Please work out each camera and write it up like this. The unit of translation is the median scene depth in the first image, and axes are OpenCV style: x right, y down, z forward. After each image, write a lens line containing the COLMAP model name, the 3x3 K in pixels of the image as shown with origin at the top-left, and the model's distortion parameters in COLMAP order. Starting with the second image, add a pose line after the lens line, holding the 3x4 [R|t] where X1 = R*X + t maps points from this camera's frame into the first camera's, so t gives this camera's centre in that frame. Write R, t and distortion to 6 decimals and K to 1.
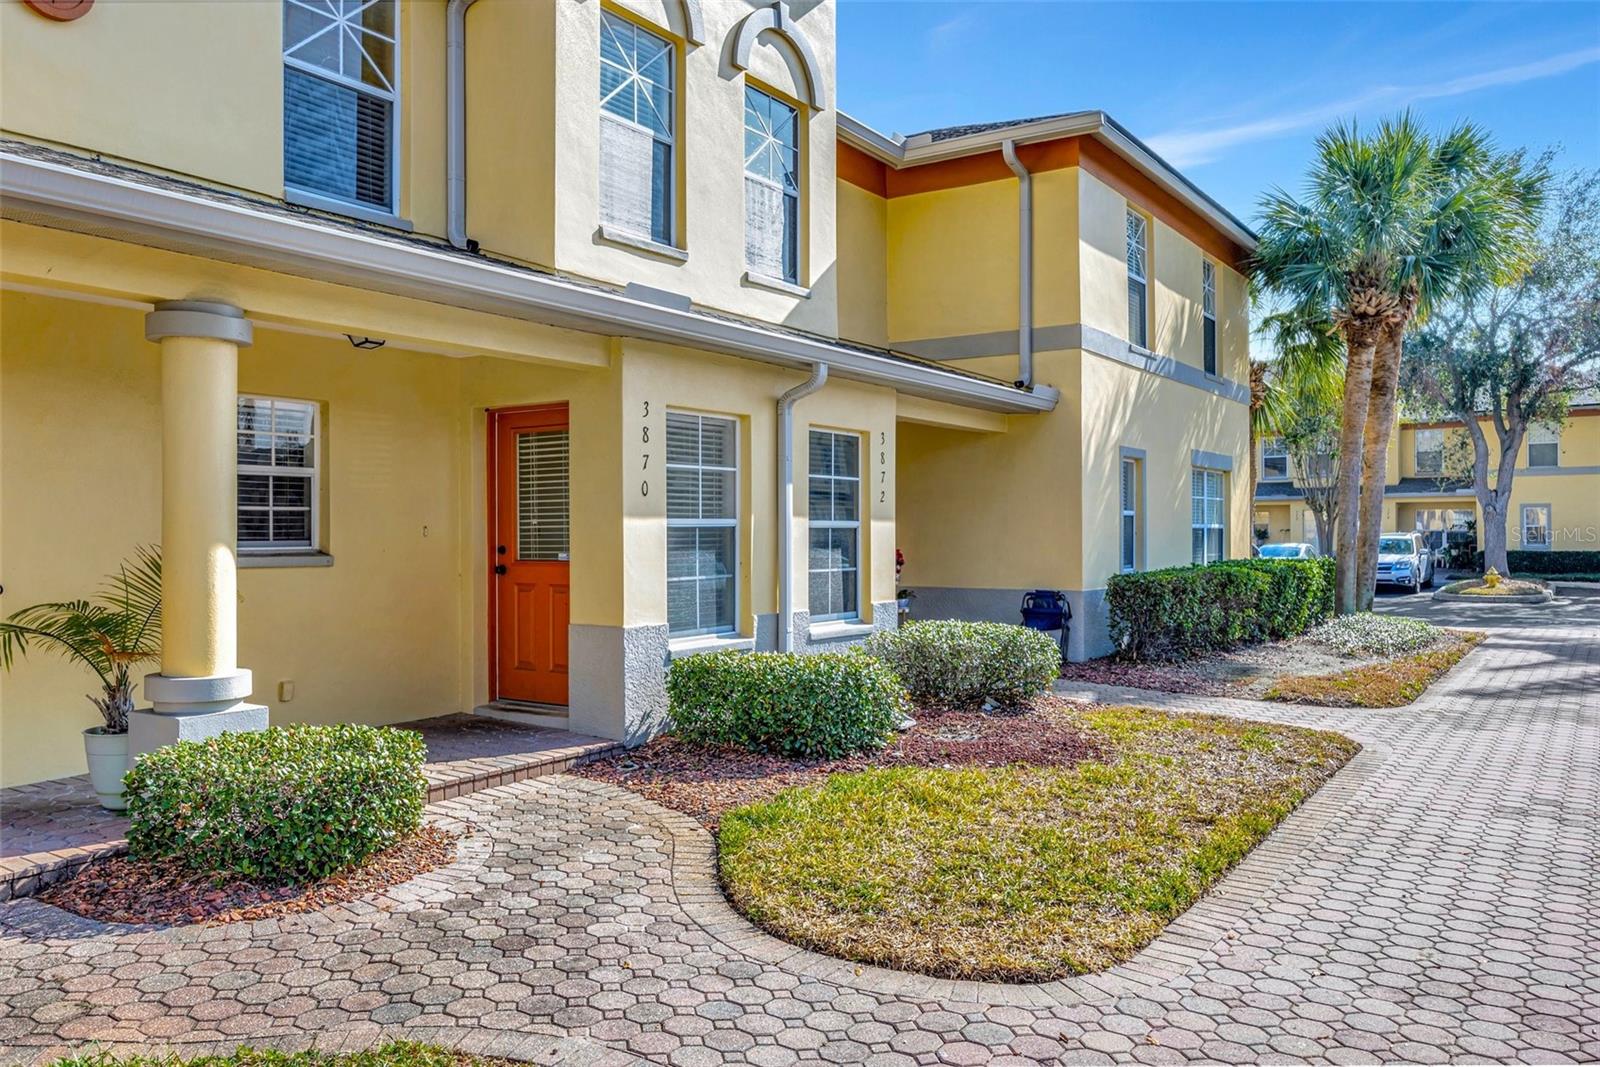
lens RADIAL K [[1165.6, 0, 773.6], [0, 1165.6, 534.0], [0, 0, 1]] dist [-0.006929, 0.008144]
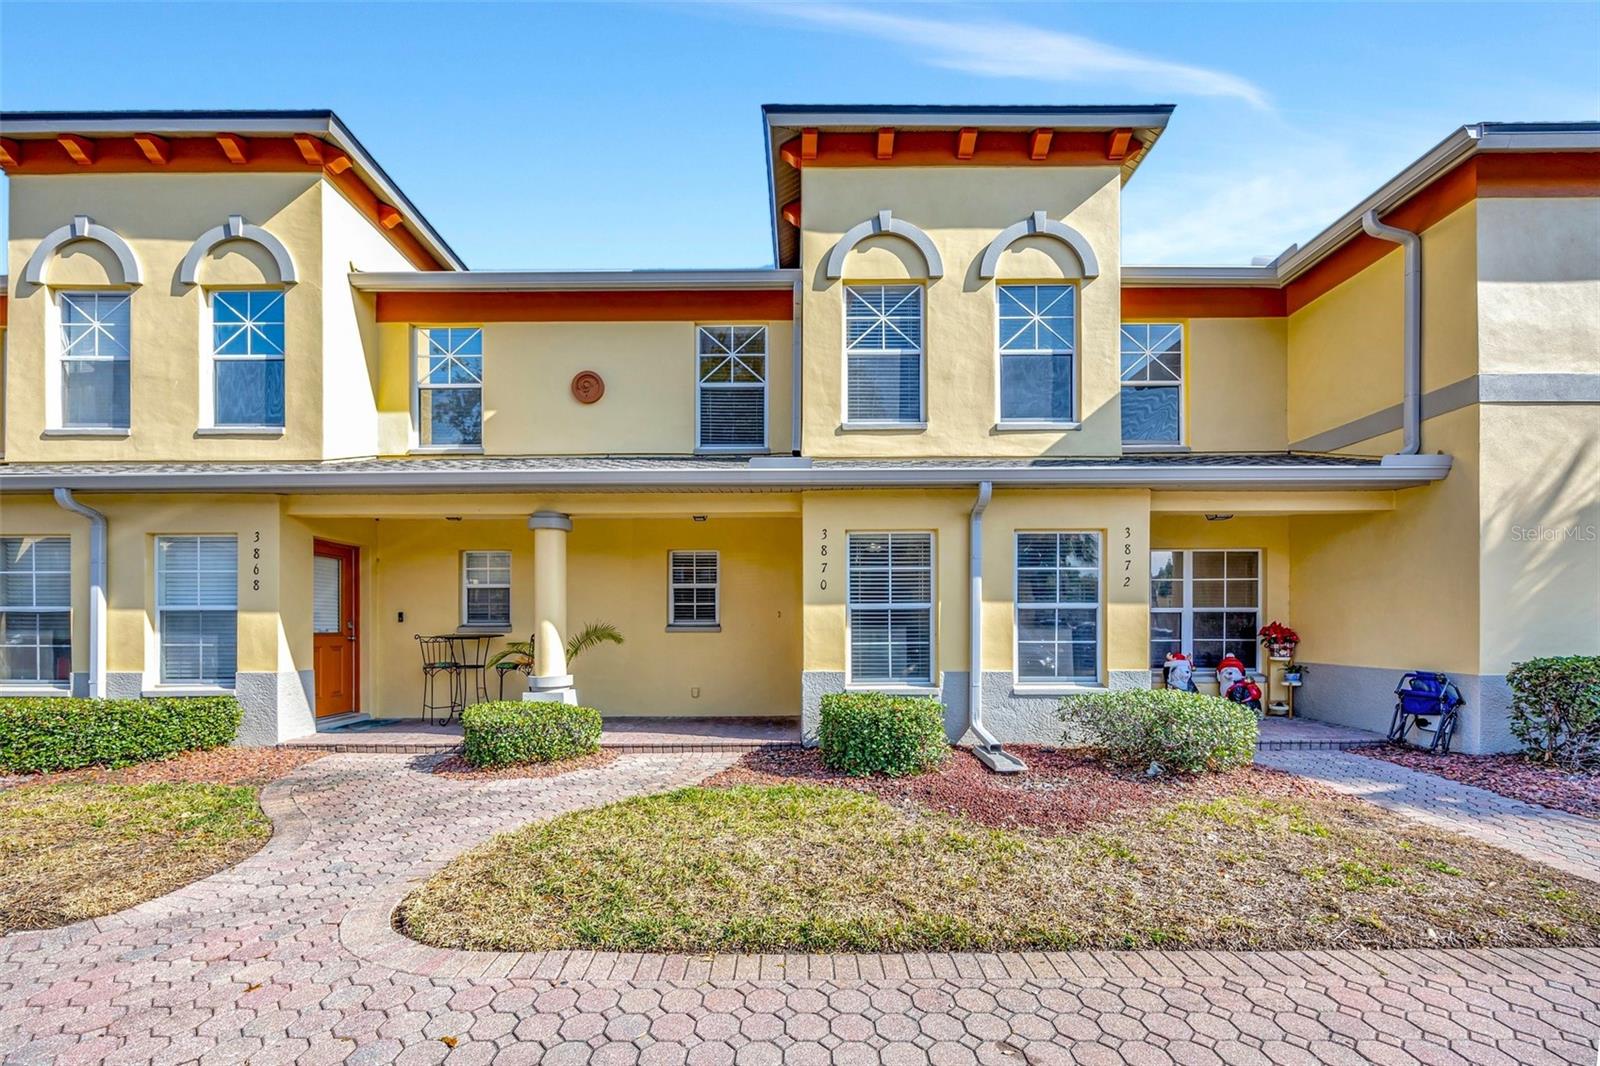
lens RADIAL K [[614.6, 0, 803.7], [0, 614.6, 631.4], [0, 0, 1]] dist [-0.003019, 0.000254]
pose [[0.585047, 0.005297, -0.810982, 0.503656], [0.001176, 0.999972, 0.007380, 0.016417], [0.810999, -0.005272, 0.585024, 0.453685]]
